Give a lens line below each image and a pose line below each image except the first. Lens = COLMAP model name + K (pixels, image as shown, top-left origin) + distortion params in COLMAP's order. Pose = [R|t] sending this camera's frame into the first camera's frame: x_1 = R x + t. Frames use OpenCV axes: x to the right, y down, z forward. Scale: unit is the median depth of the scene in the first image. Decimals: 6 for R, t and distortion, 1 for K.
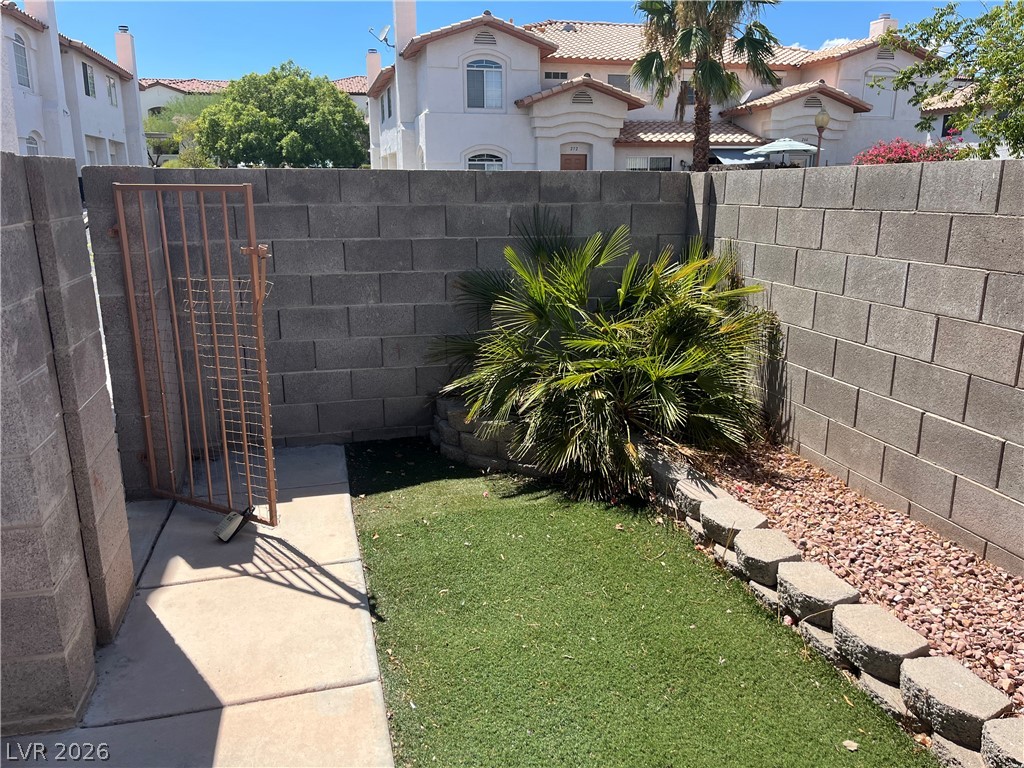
lens RADIAL K [[771.5, 0, 512.0], [0, 771.5, 384.0], [0, 0, 1]] dist [0.002928, 0.001734]
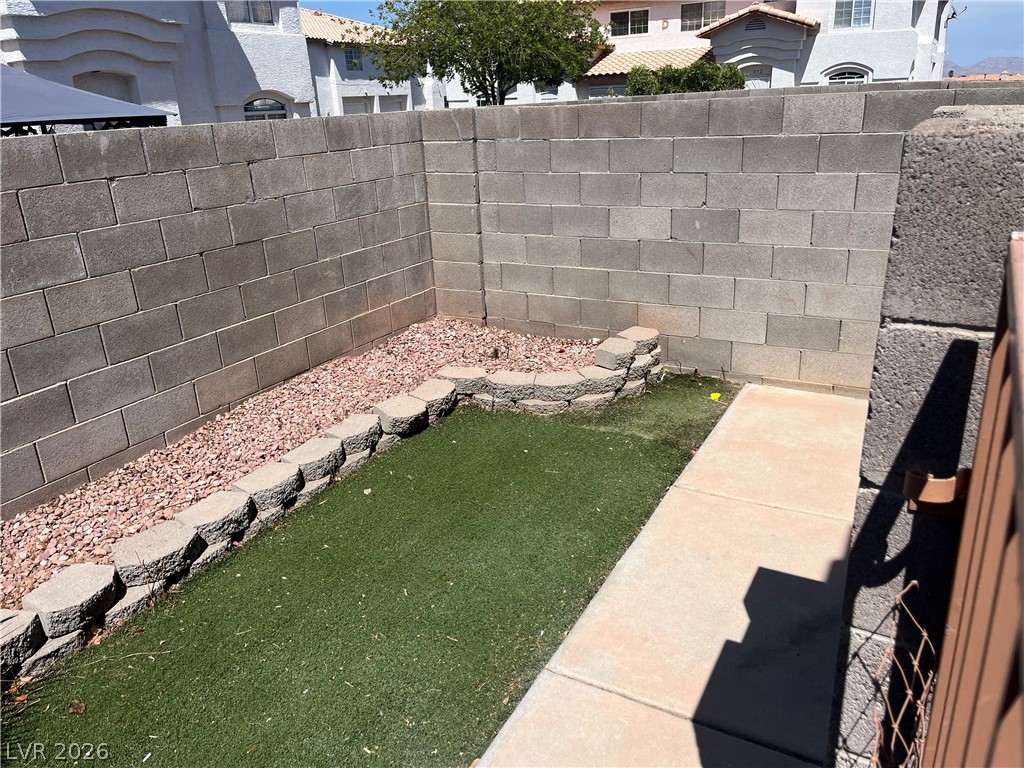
lens RADIAL K [[771.5, 0, 512.0], [0, 771.5, 384.0], [0, 0, 1]] dist [0.002928, 0.001734]
pose [[-0.723104, -0.208237, 0.658603, -0.623283], [0.212900, 0.839865, 0.499300, -0.365609], [-0.657110, 0.501262, -0.562976, 1.223496]]
